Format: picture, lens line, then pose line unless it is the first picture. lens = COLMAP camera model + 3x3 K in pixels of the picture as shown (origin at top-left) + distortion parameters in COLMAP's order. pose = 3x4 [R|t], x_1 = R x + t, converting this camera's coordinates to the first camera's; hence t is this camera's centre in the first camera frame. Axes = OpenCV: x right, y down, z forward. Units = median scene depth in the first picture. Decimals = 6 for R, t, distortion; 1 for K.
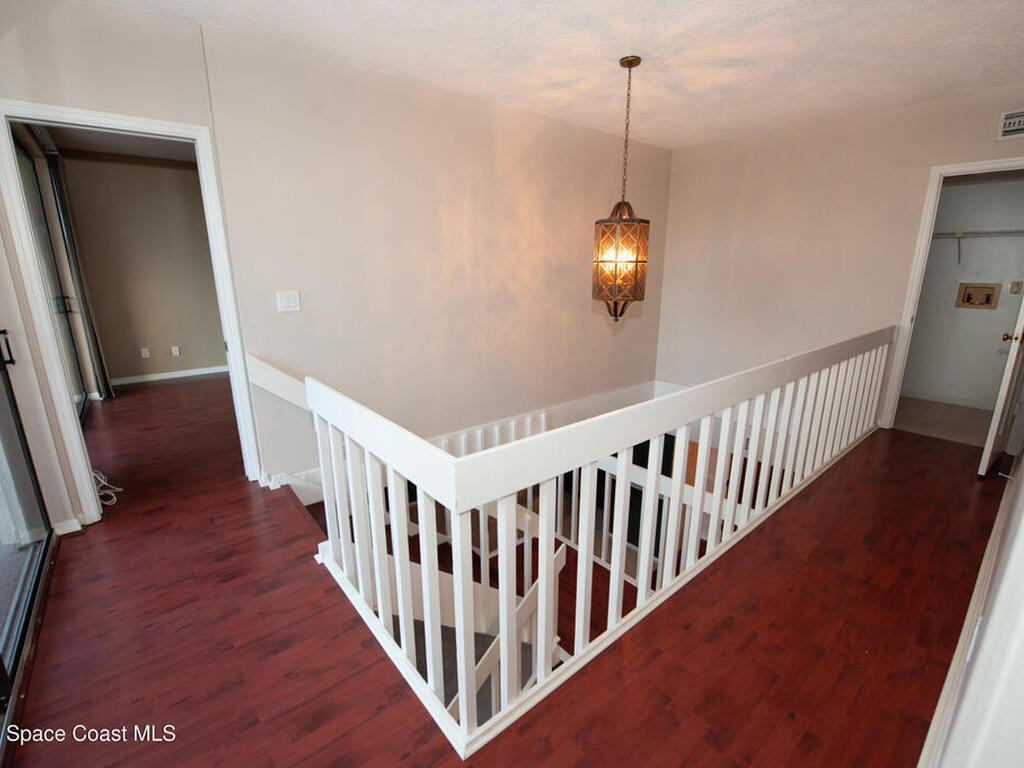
lens RADIAL K [[465.2, 0, 512.0], [0, 465.2, 384.0], [0, 0, 1]] dist [-0.004222, -0.000671]
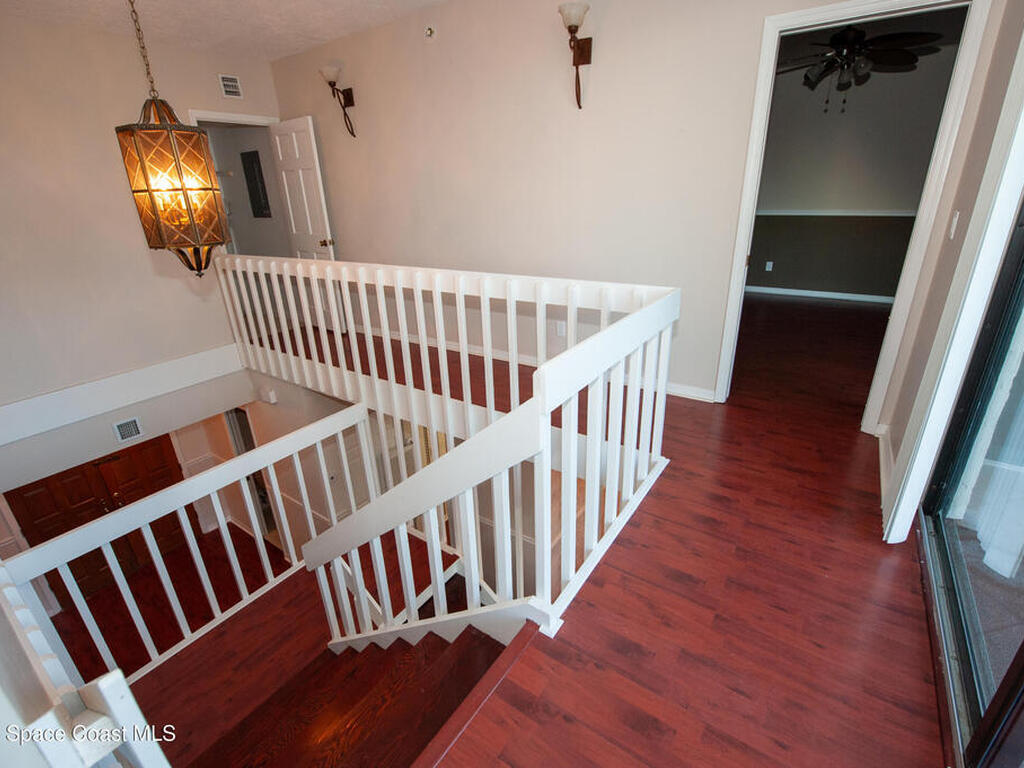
lens RADIAL K [[475.4, 0, 512.0], [0, 475.4, 384.0], [0, 0, 1]] dist [0.003307, 0.000393]
pose [[-0.268942, -0.346361, 0.898723, -0.668232], [0.276072, 0.866228, 0.416452, -0.174715], [-0.922743, 0.360114, -0.137345, 0.761974]]
